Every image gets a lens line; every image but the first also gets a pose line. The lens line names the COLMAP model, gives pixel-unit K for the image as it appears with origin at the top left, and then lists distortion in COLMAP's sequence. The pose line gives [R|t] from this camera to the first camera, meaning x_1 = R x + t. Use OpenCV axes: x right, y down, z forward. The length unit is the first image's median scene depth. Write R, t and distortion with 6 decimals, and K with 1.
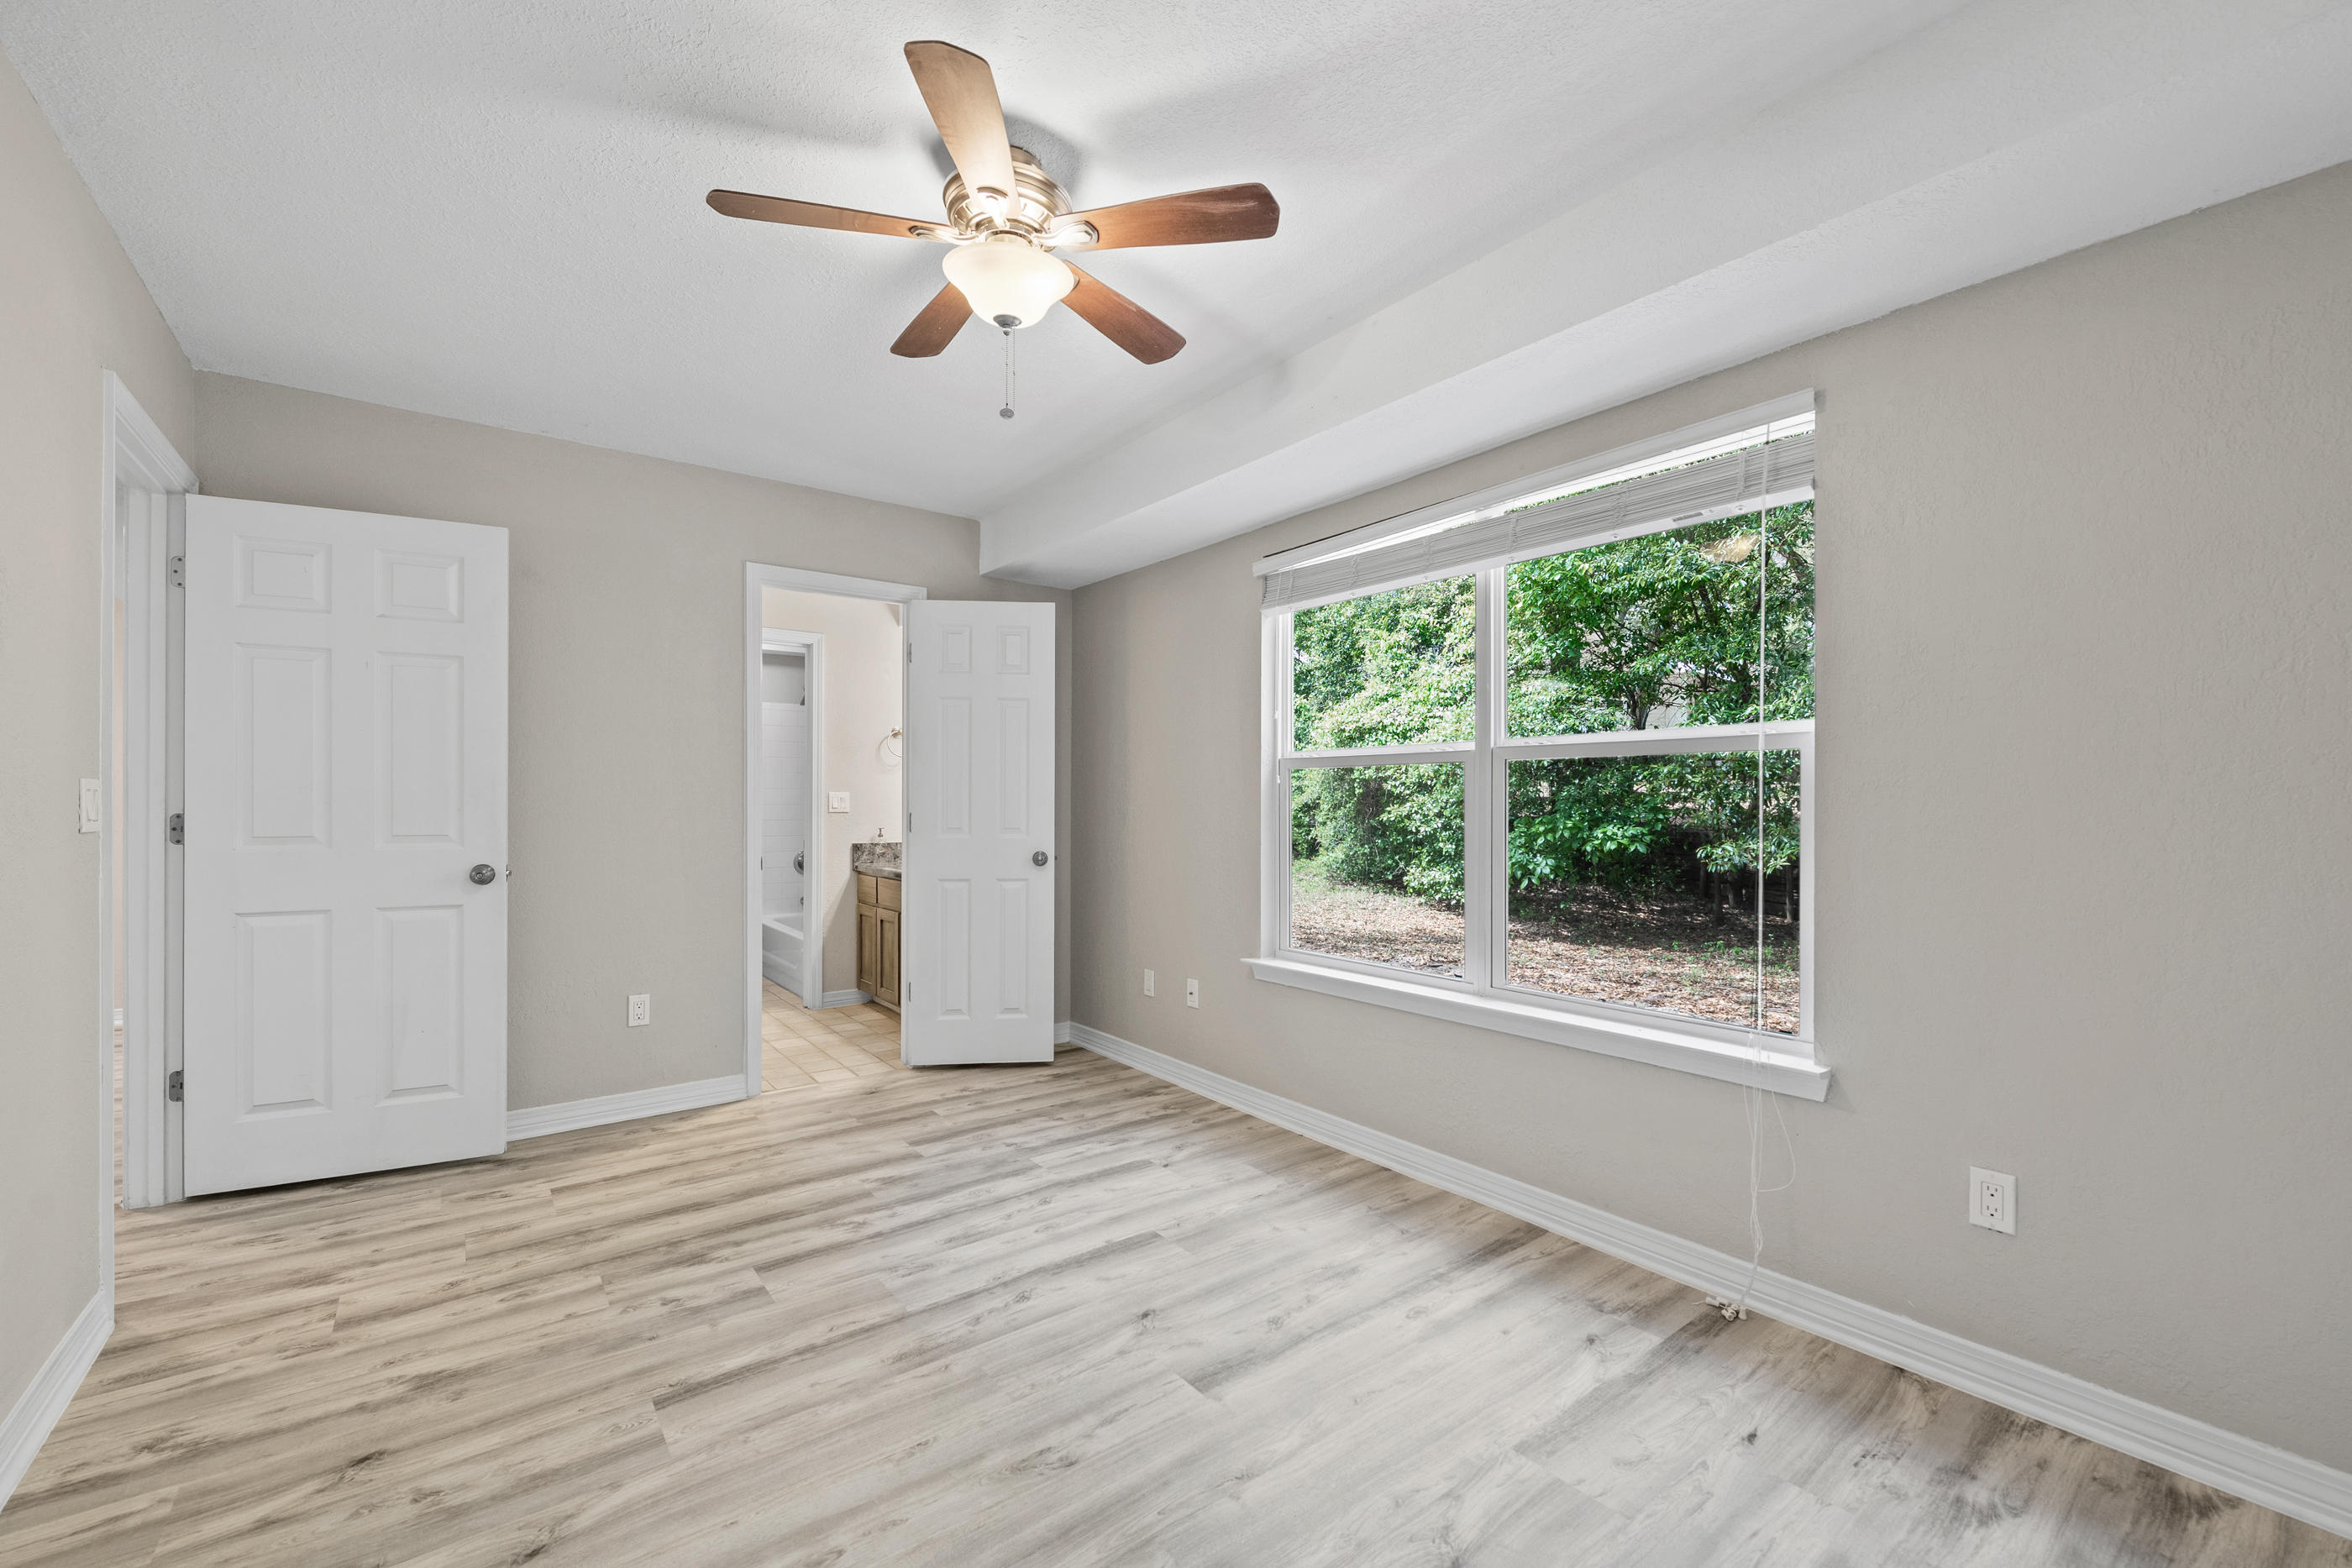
lens RADIAL K [[953.2, 0, 1166.8], [0, 953.2, 793.0], [0, 0, 1]] dist [-0.008295, -0.000289]
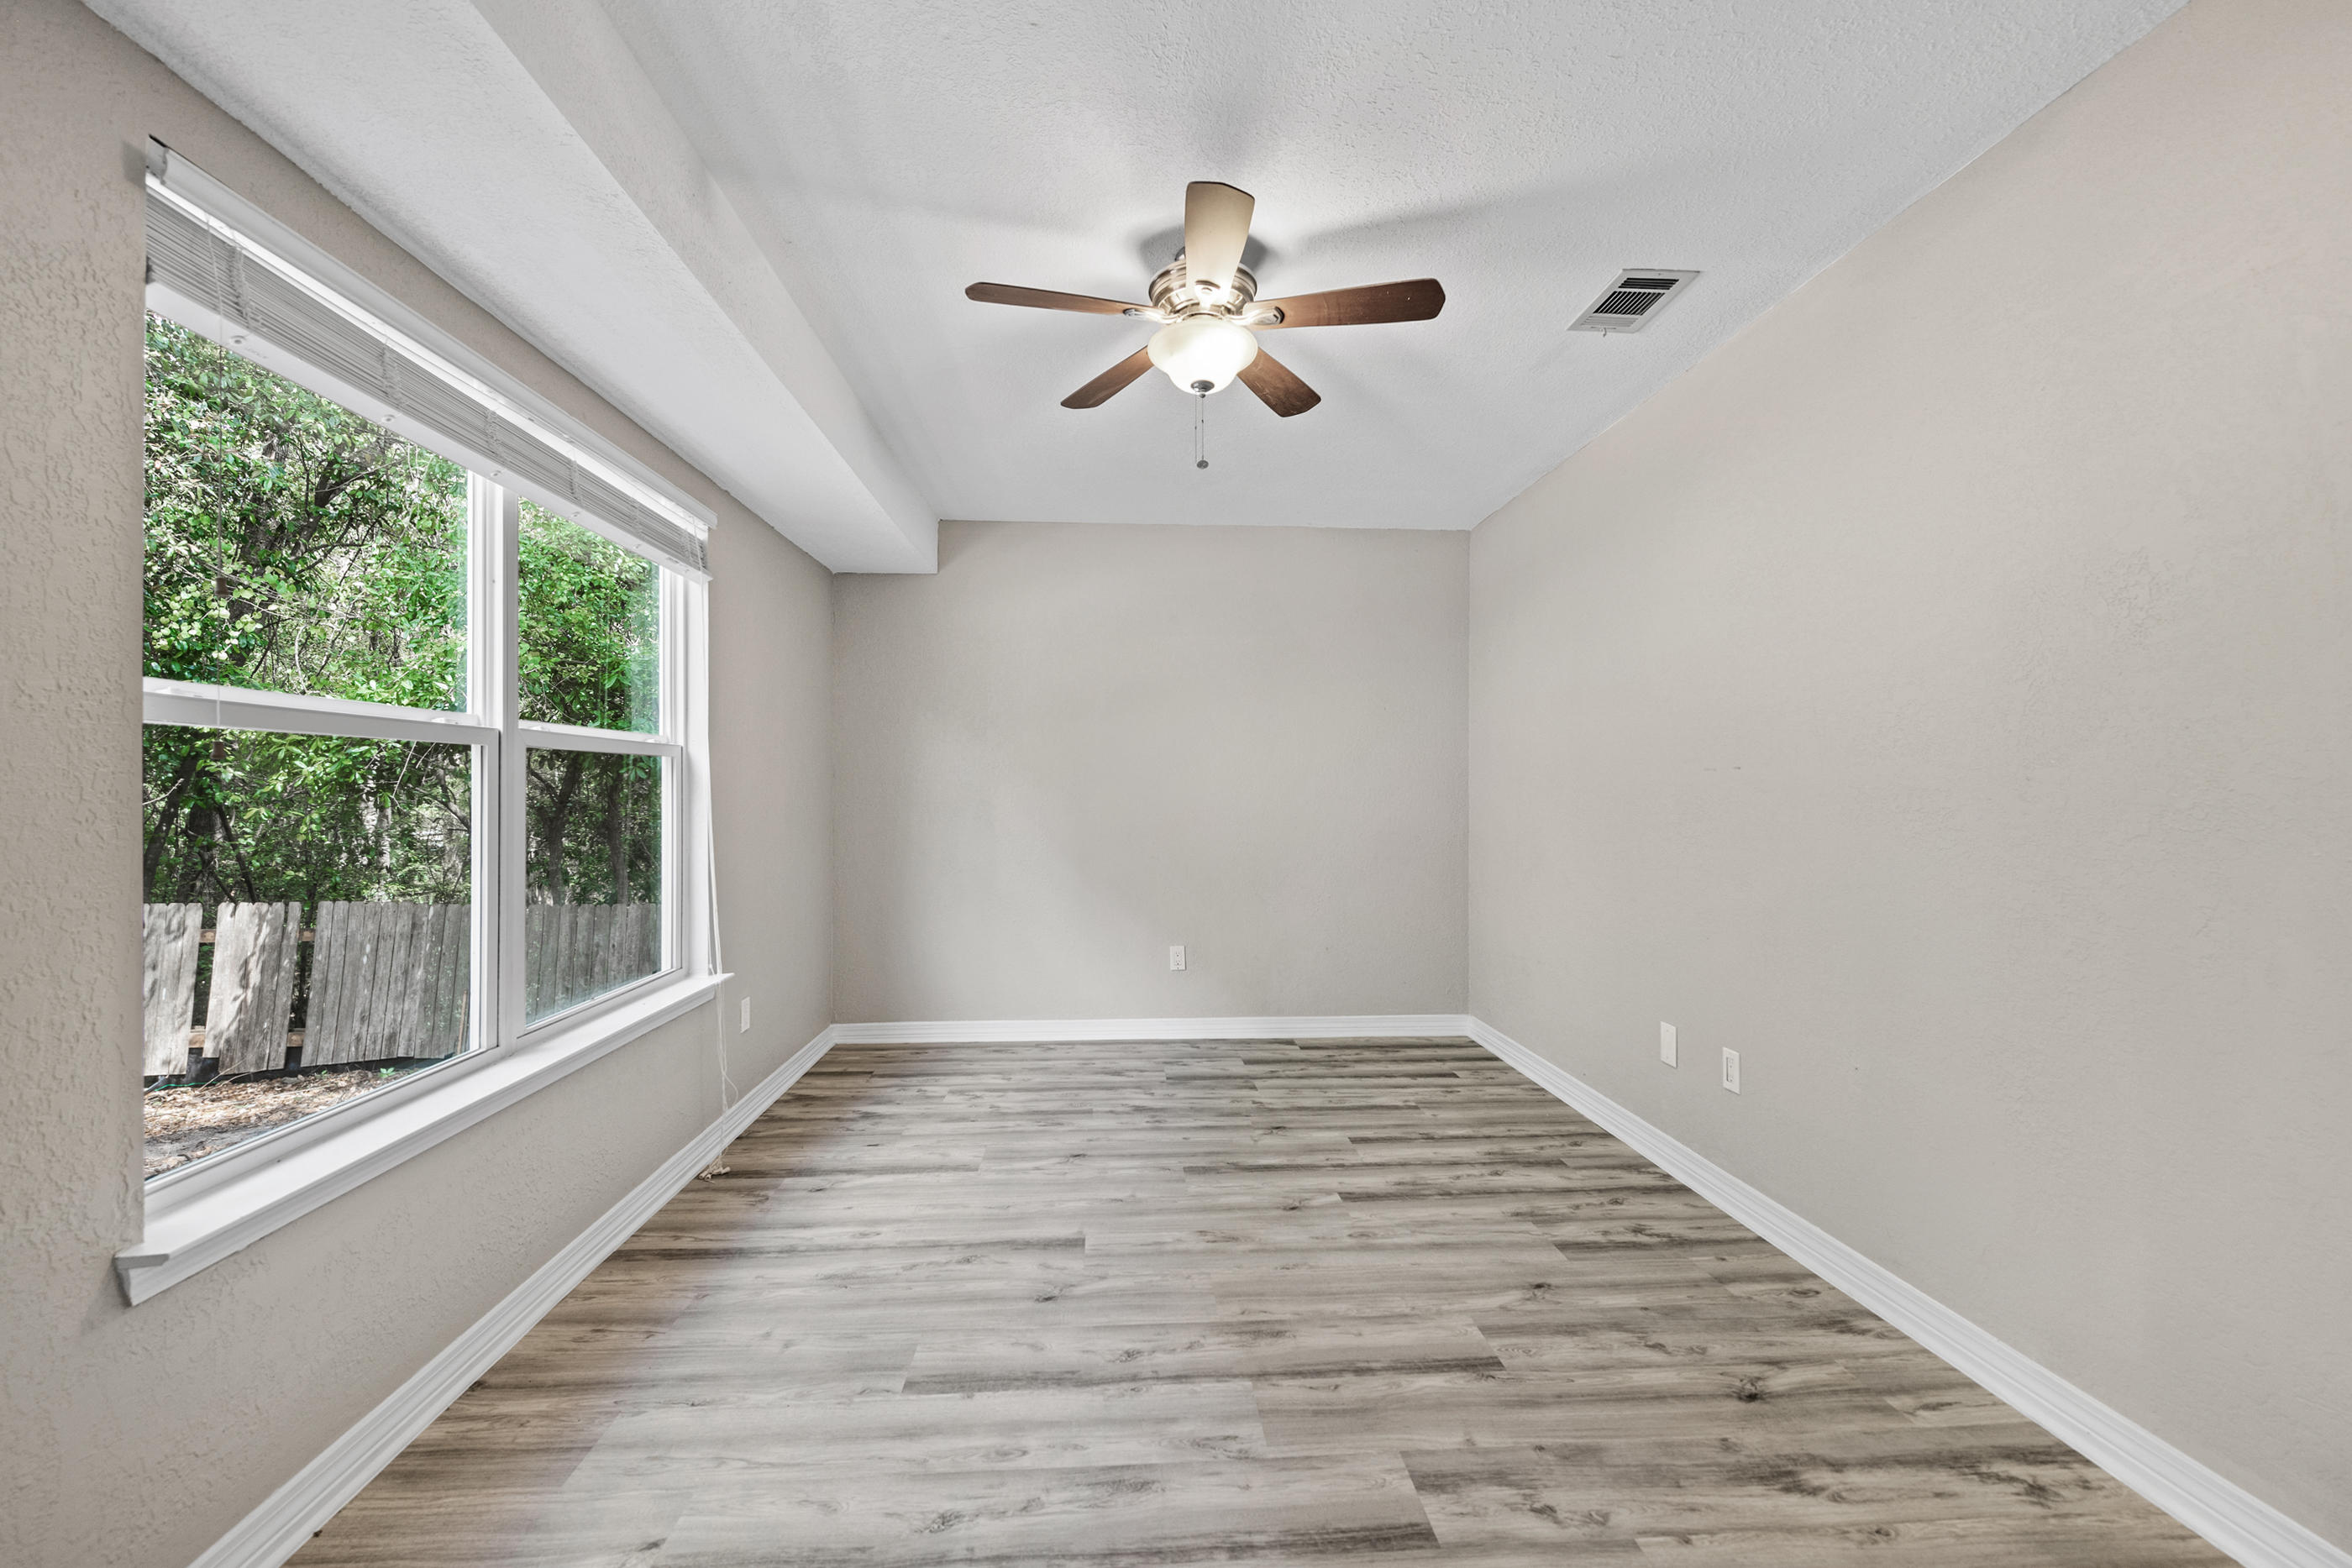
lens RADIAL K [[953.2, 0, 1170.6], [0, 953.2, 787.9], [0, 0, 1]] dist [-0.008295, -0.000289]
pose [[-0.834378, 0.002405, 0.551188, -0.689204], [-0.001804, 0.999973, -0.007094, 0.006746], [-0.551190, -0.006913, -0.834351, 1.763885]]
